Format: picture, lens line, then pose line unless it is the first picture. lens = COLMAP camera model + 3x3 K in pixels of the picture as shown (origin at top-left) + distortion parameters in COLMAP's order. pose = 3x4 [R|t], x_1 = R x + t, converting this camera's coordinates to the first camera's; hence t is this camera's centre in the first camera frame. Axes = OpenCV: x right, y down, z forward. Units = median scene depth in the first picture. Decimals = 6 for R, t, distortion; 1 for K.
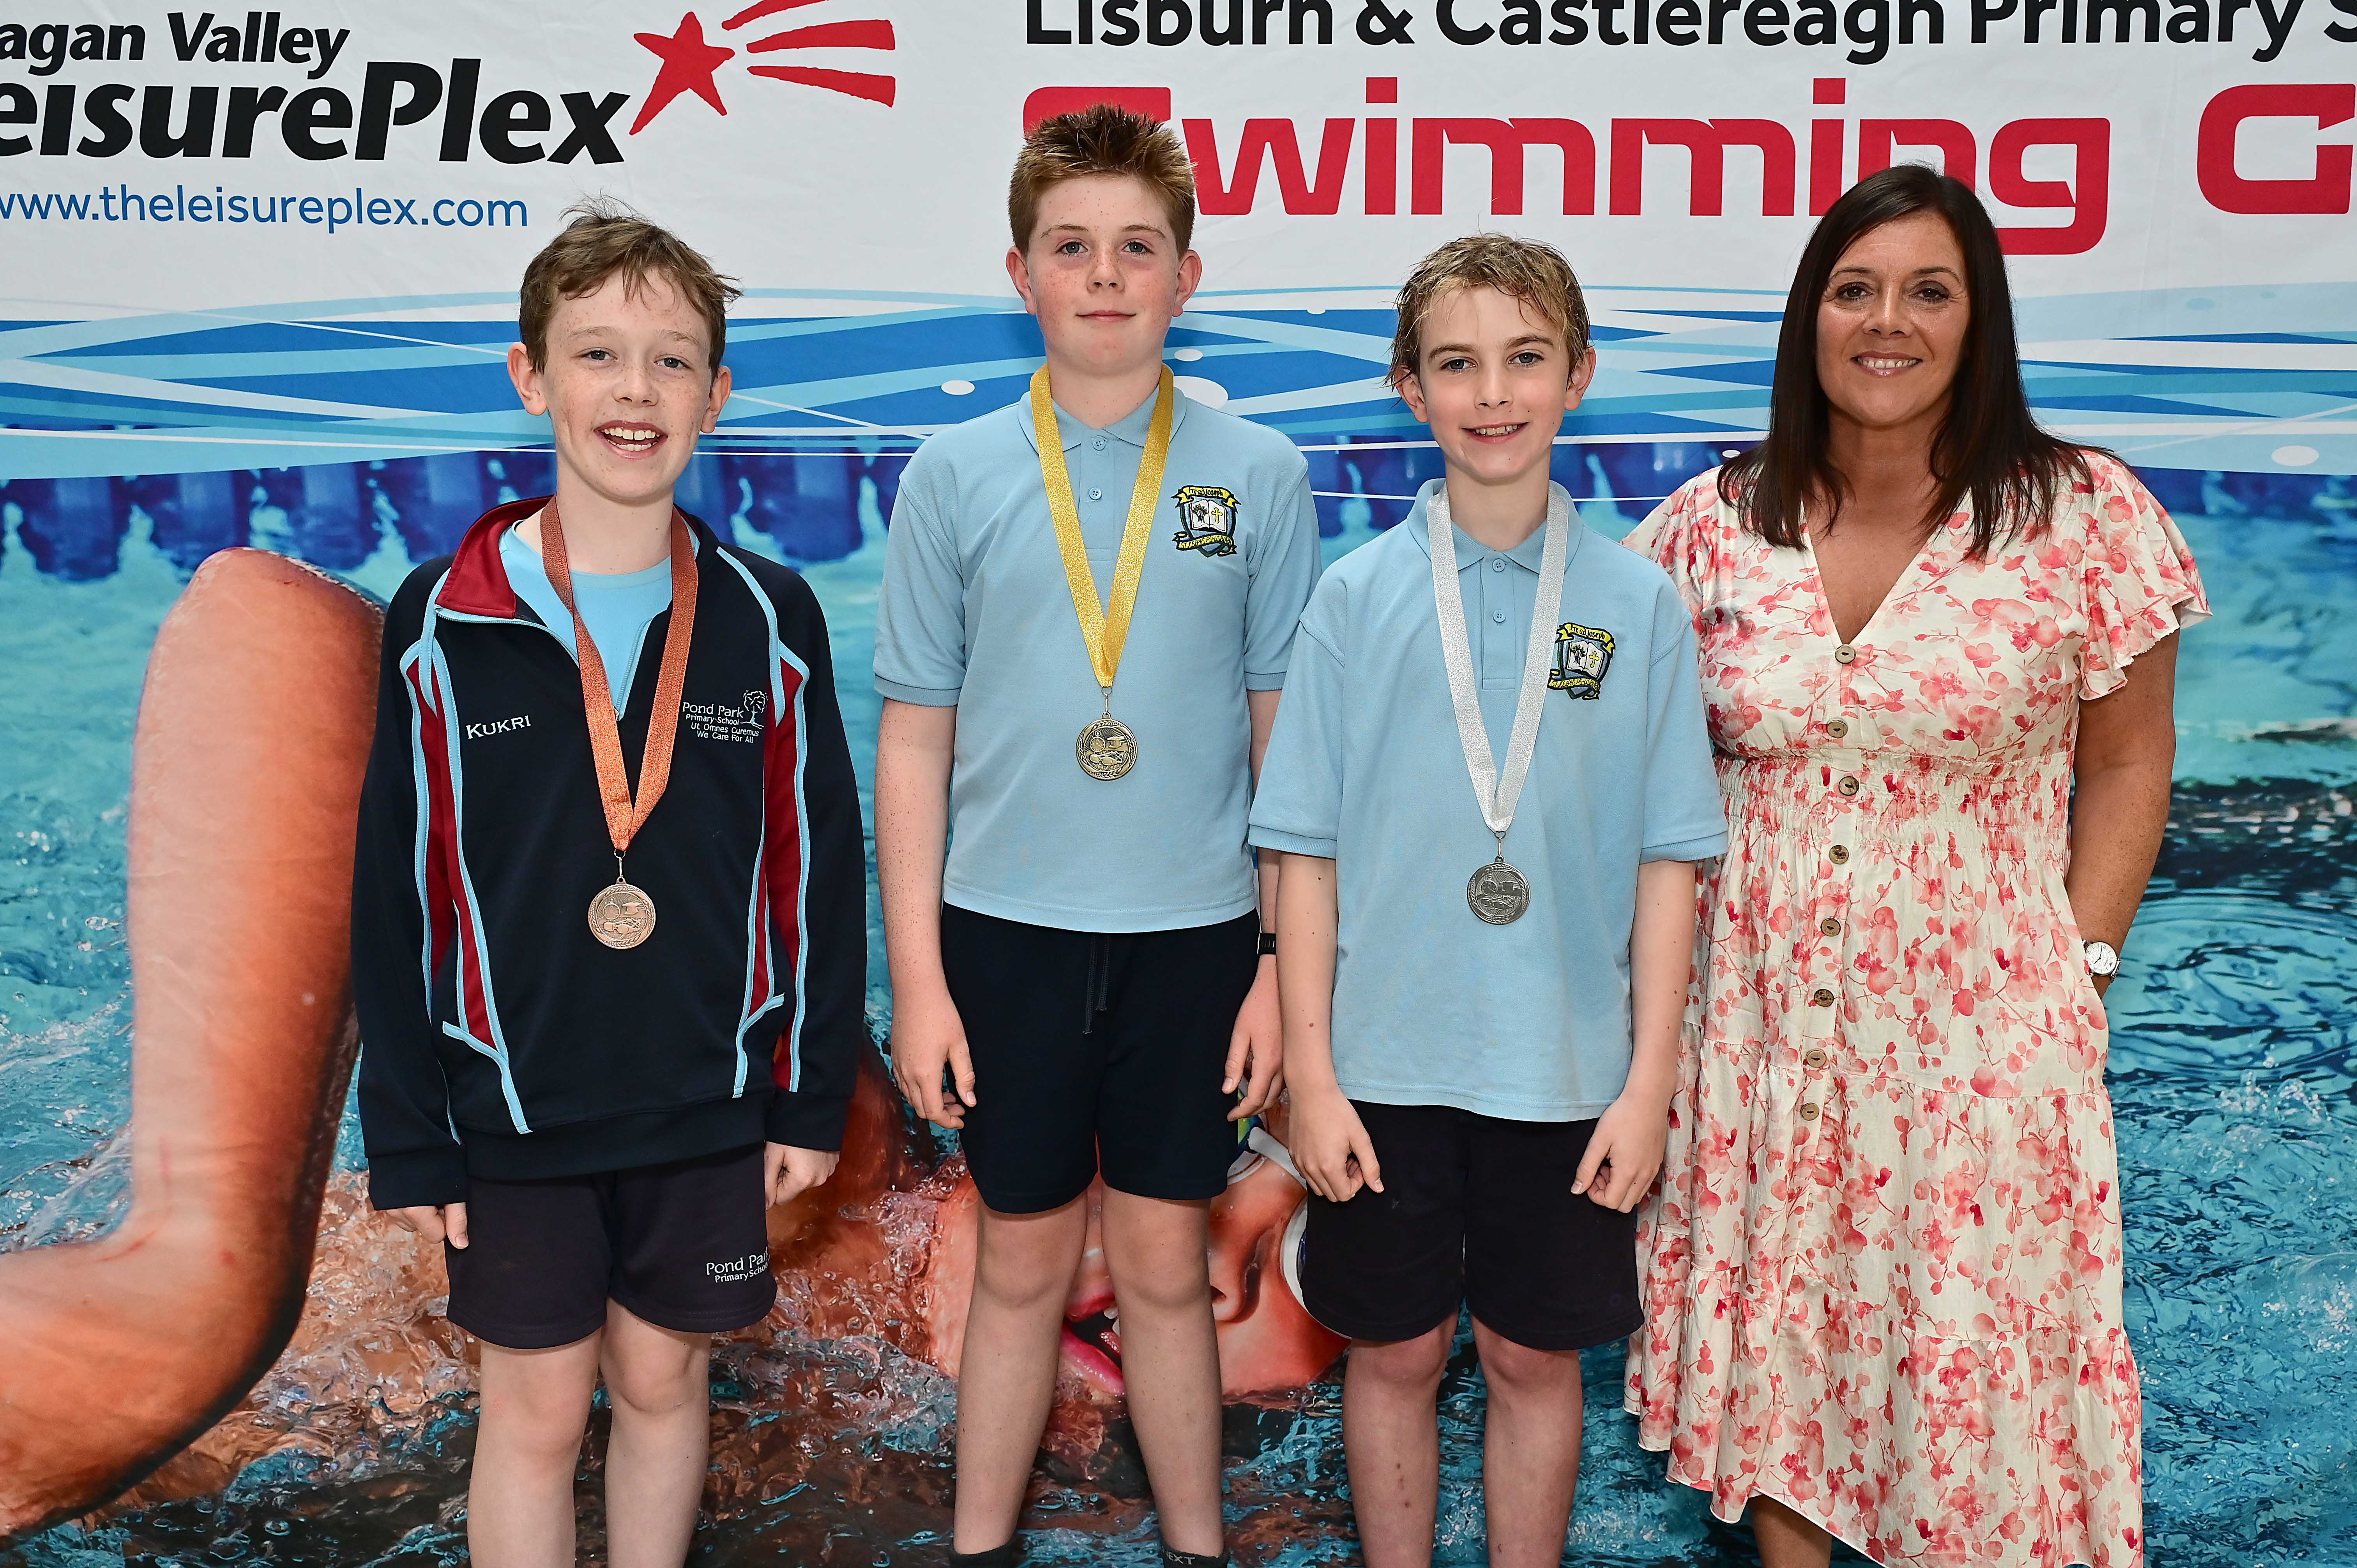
lens RADIAL K [[2124.7, 0, 1167.6], [0, 2124.7, 785.3], [0, 0, 1]] dist [0.017738, -0.020122]
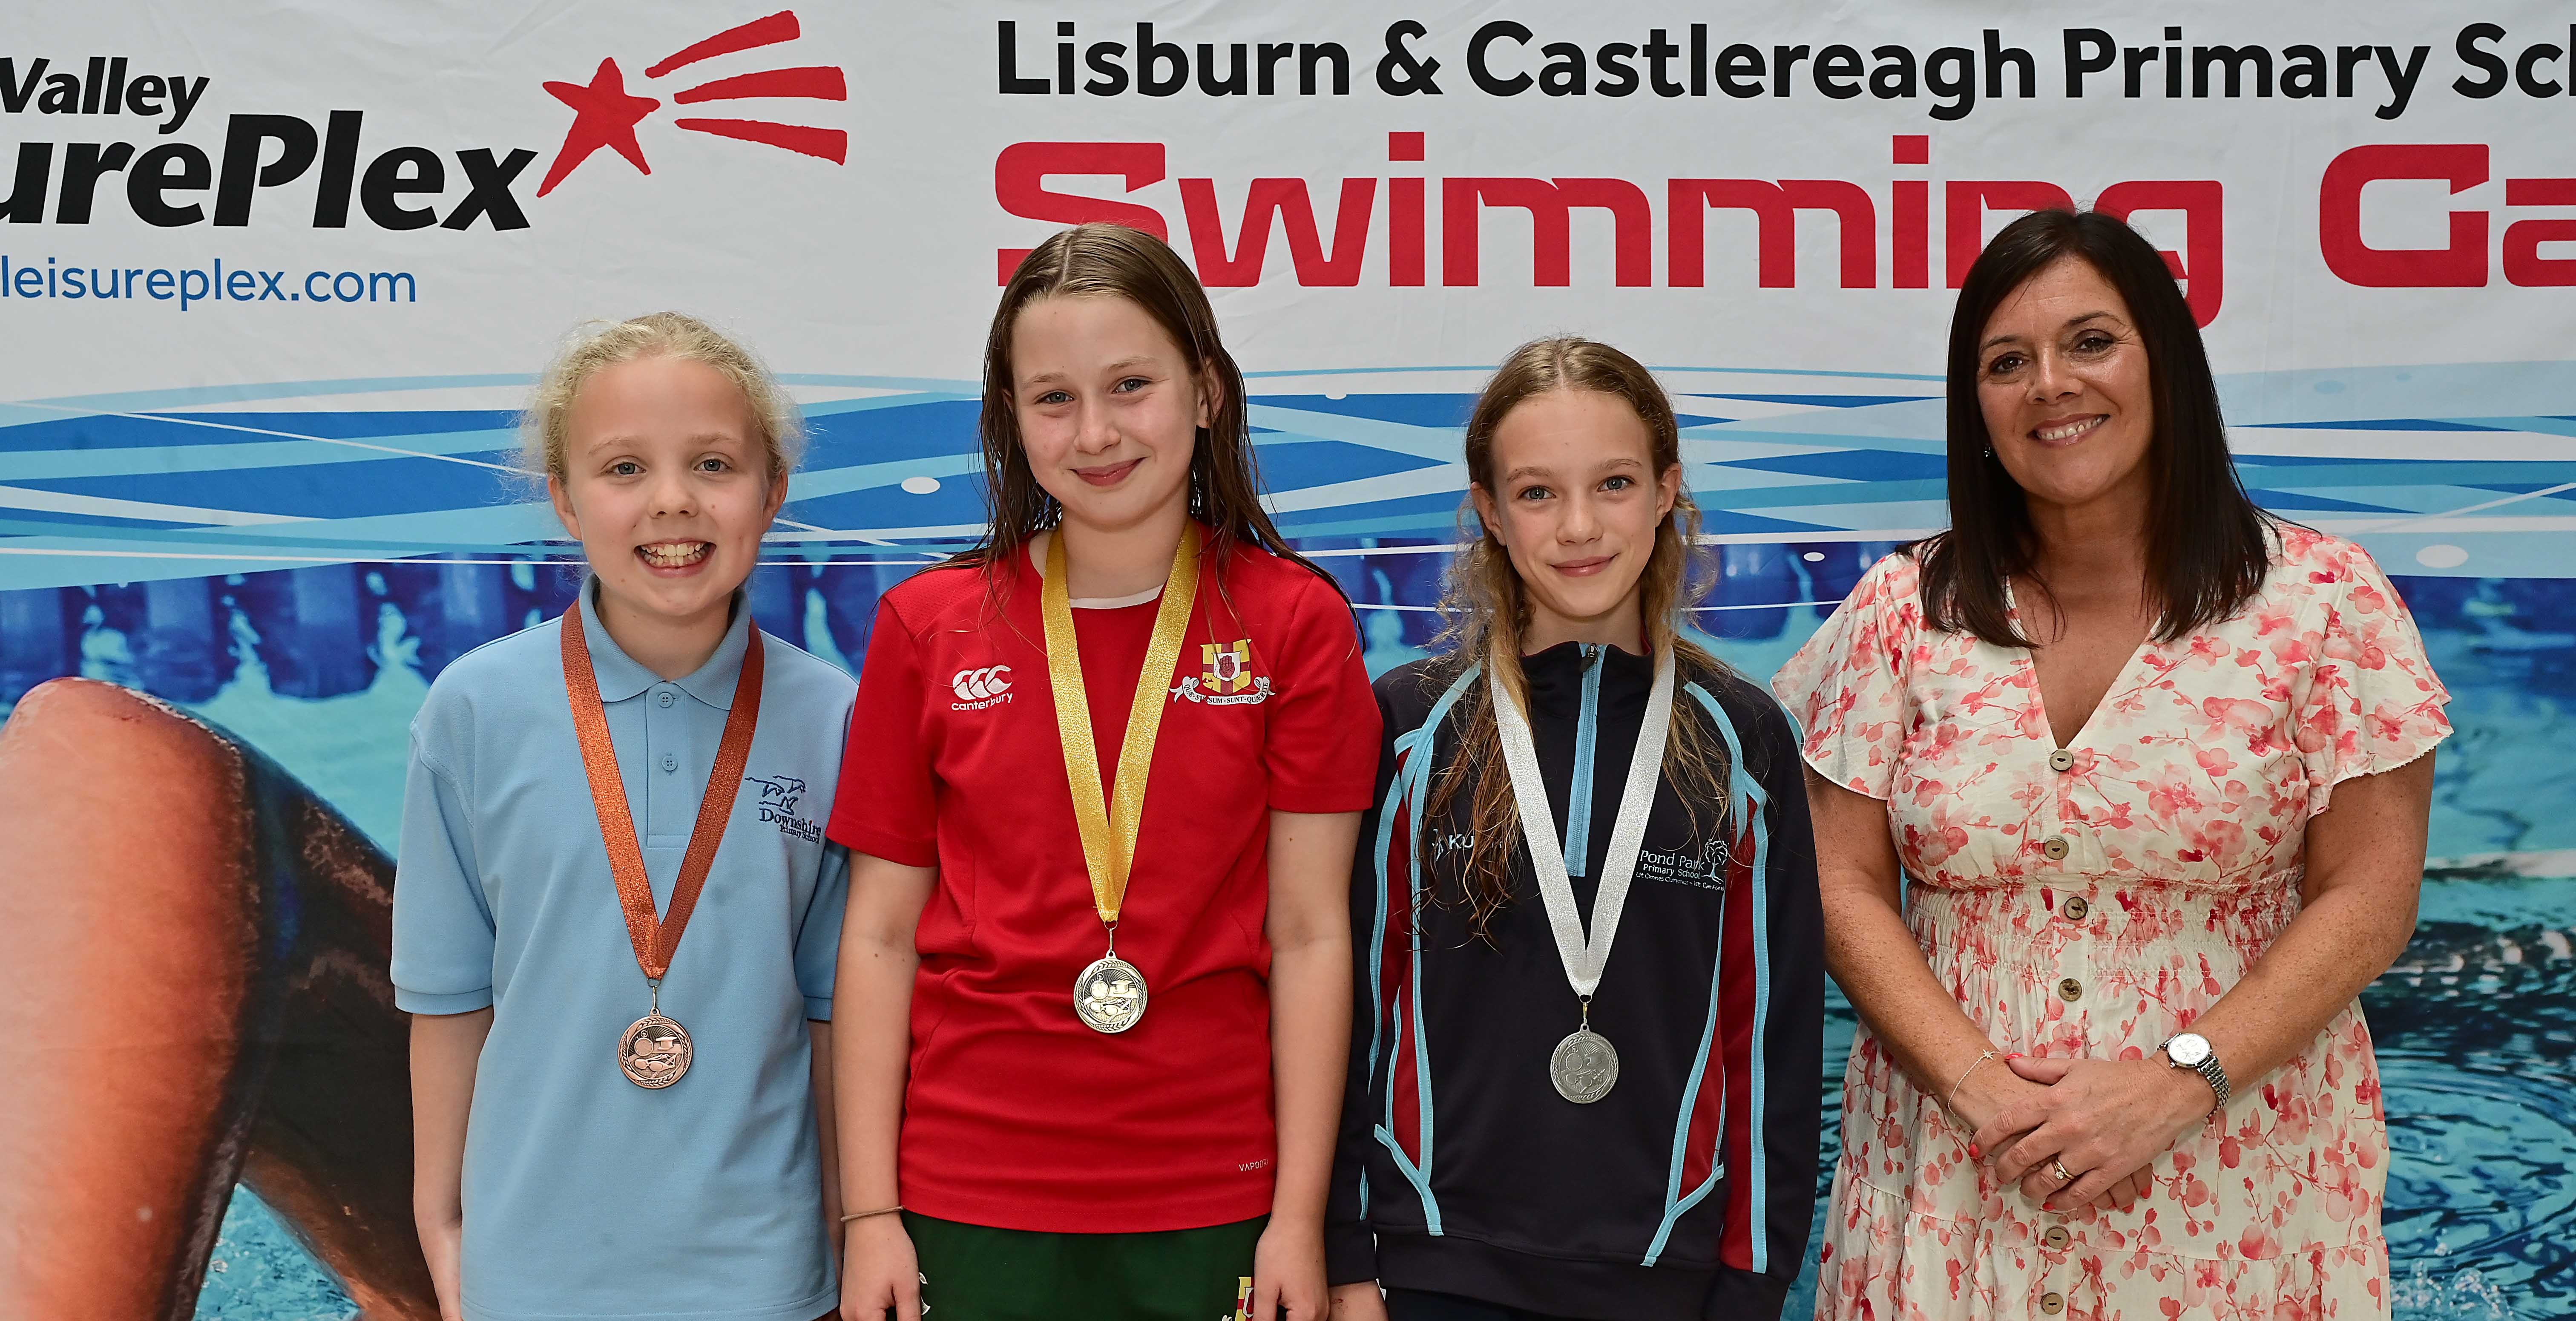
lens RADIAL K [[3253.1, 0, 1348.8], [0, 3253.1, 717.1], [0, 0, 1]] dist [-0.004466, 0.013305]
pose [[0.998943, -0.009592, 0.044951, 0.014392], [0.012266, 0.998148, -0.059580, -0.012974], [-0.044297, 0.060068, 0.997211, -0.315126]]
